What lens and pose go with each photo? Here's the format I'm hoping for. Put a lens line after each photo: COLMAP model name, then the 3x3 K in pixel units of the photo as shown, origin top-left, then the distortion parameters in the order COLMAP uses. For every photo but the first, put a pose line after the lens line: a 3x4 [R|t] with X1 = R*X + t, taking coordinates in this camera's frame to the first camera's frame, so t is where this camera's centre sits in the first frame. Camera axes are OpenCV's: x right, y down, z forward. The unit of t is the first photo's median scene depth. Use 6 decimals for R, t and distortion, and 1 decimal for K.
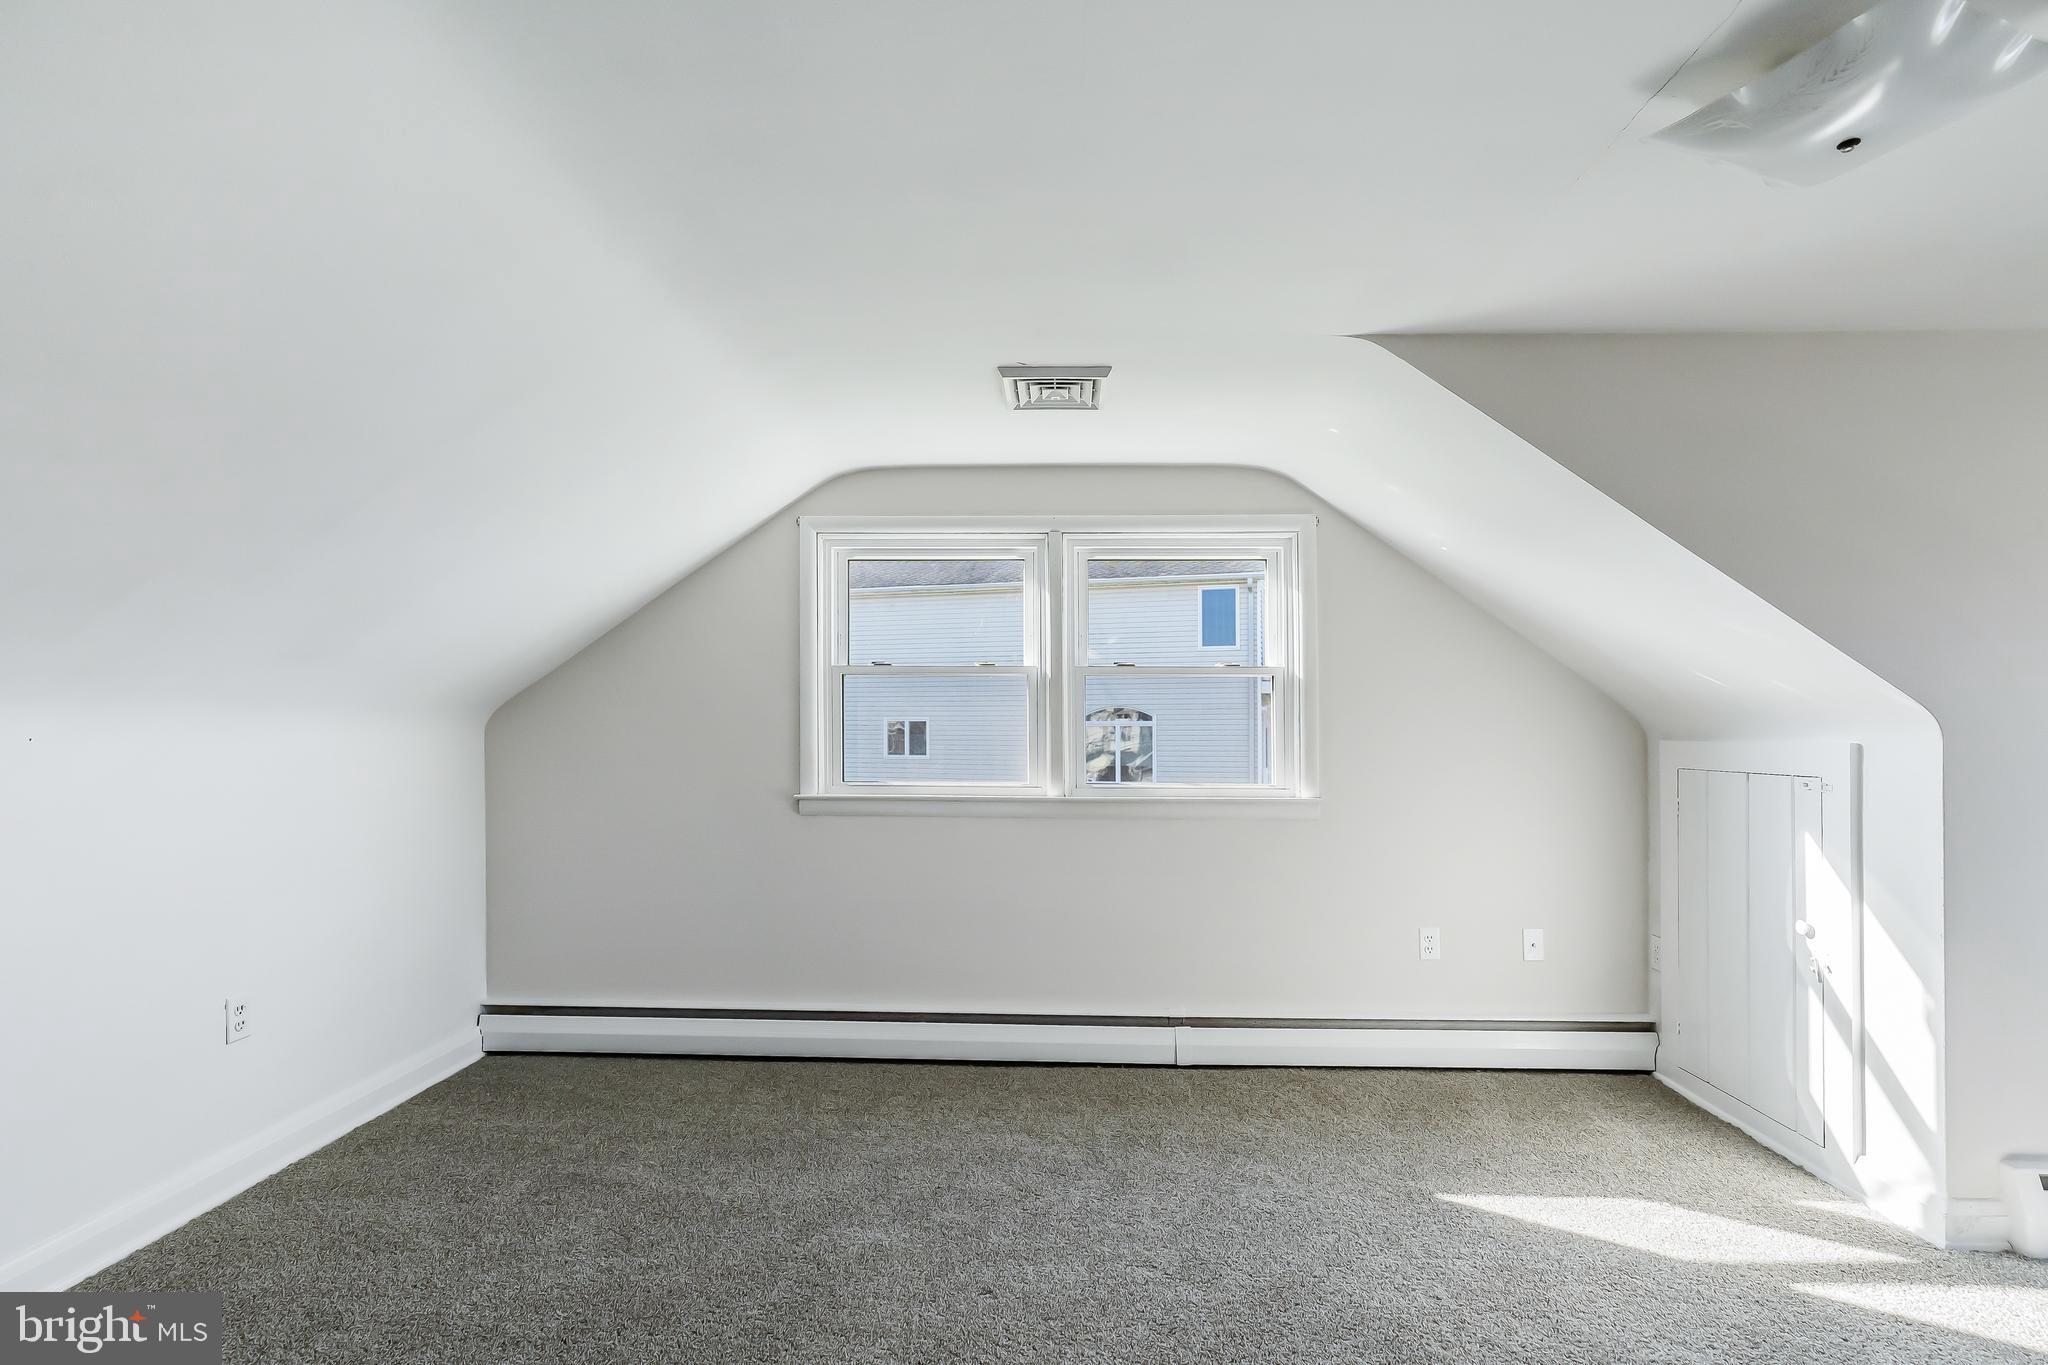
lens RADIAL K [[952.1, 0, 1010.5], [0, 952.1, 733.9], [0, 0, 1]] dist [-0.001483, -0.001703]
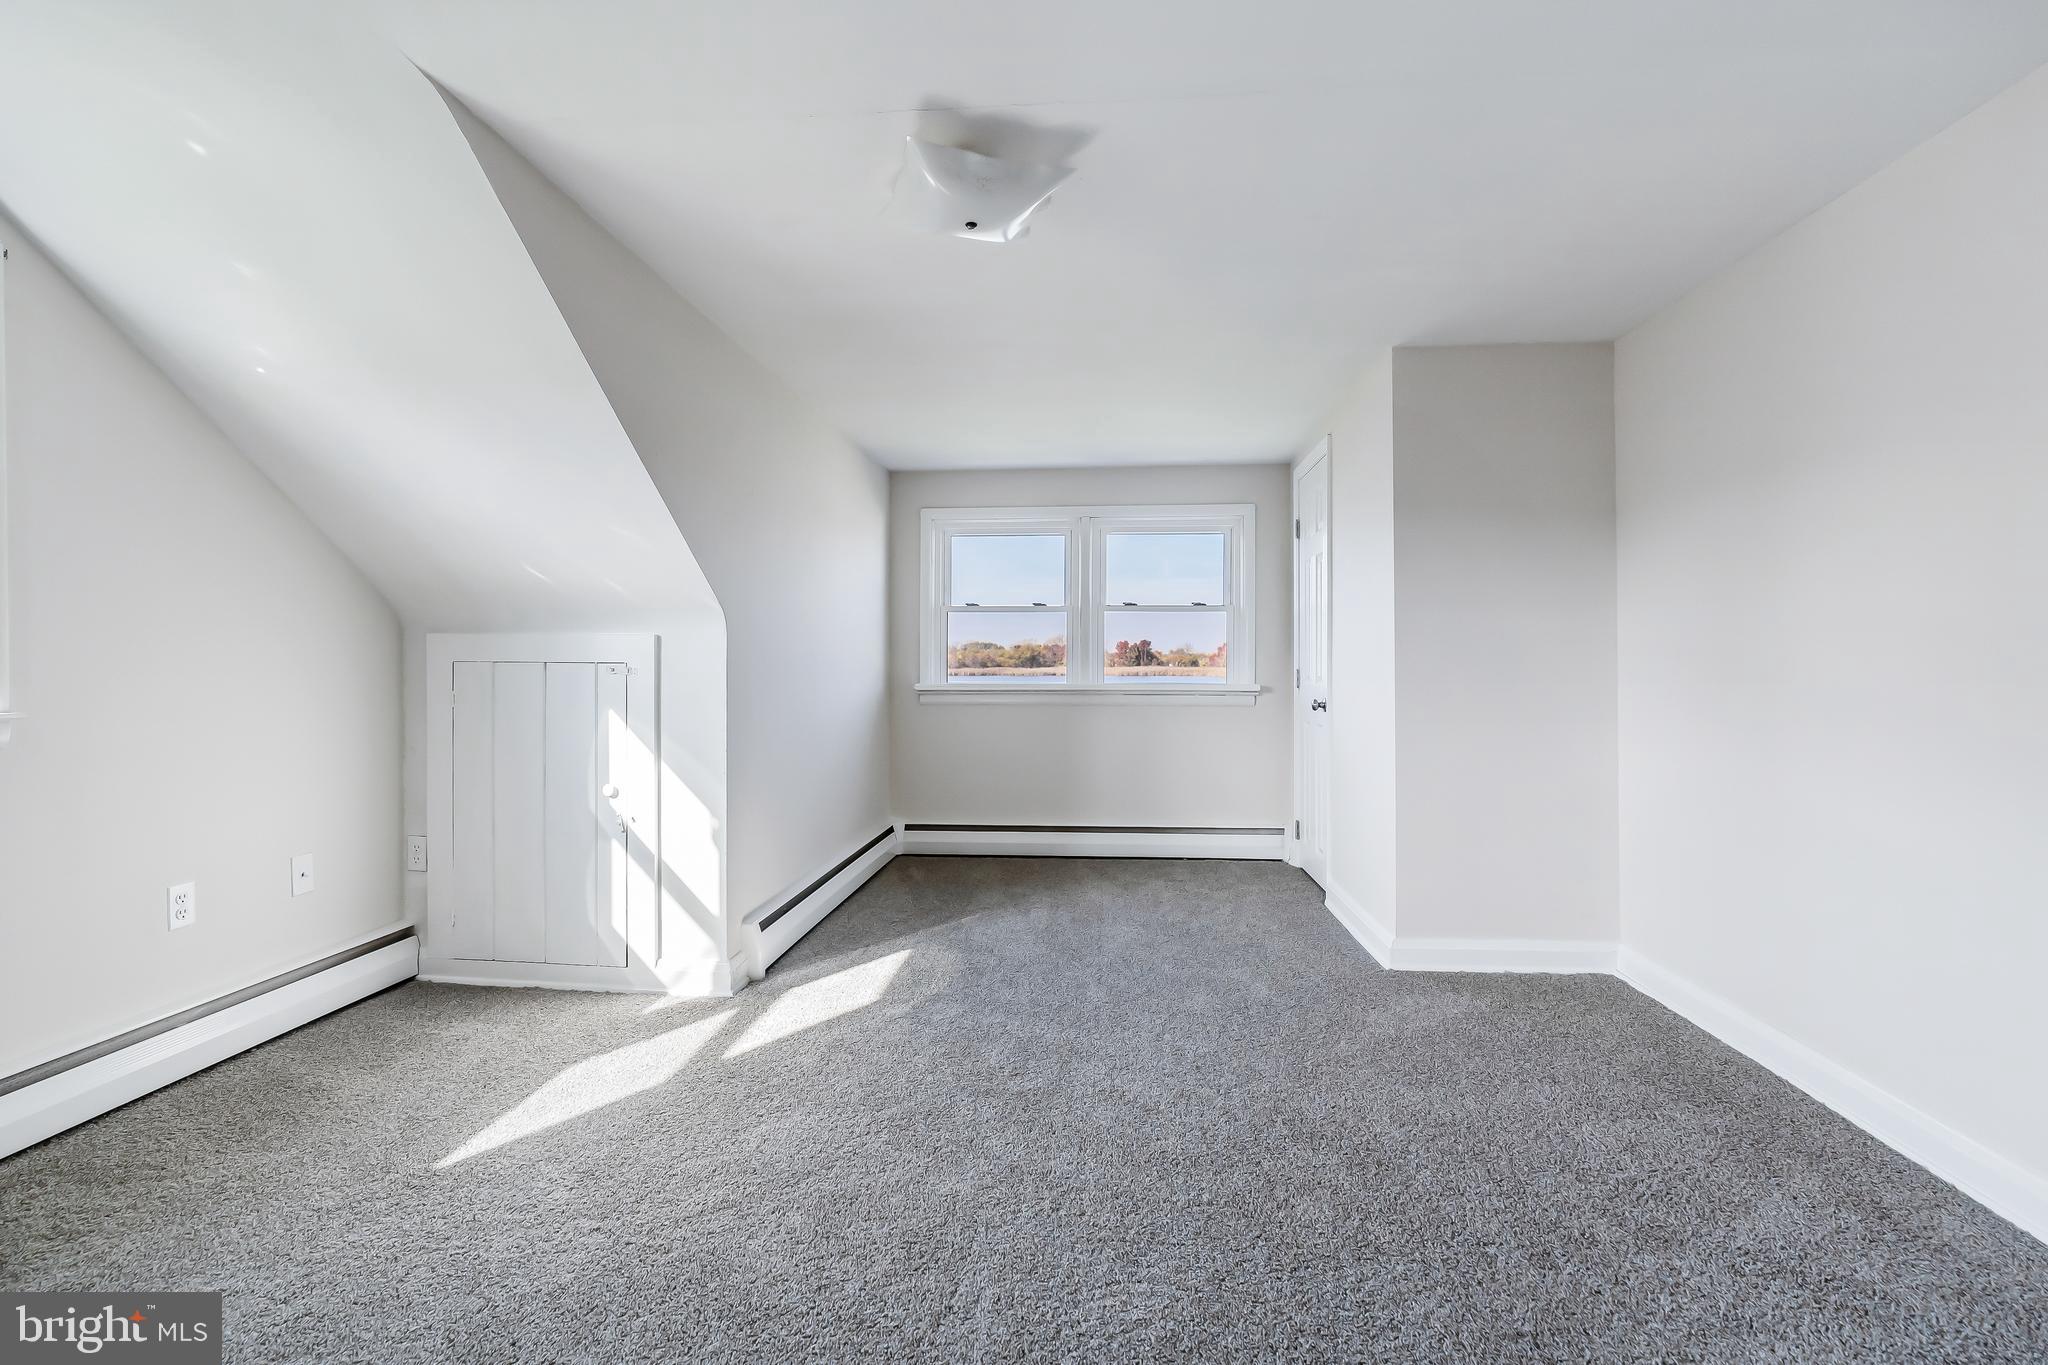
lens RADIAL K [[952.1, 0, 1023.8], [0, 952.1, 668.4], [0, 0, 1]] dist [-0.001483, -0.001703]
pose [[0.038881, -0.002566, 0.999241, -0.340475], [-0.004243, 0.999987, 0.002733, 0.047933], [-0.999235, -0.004346, 0.038870, 0.446382]]
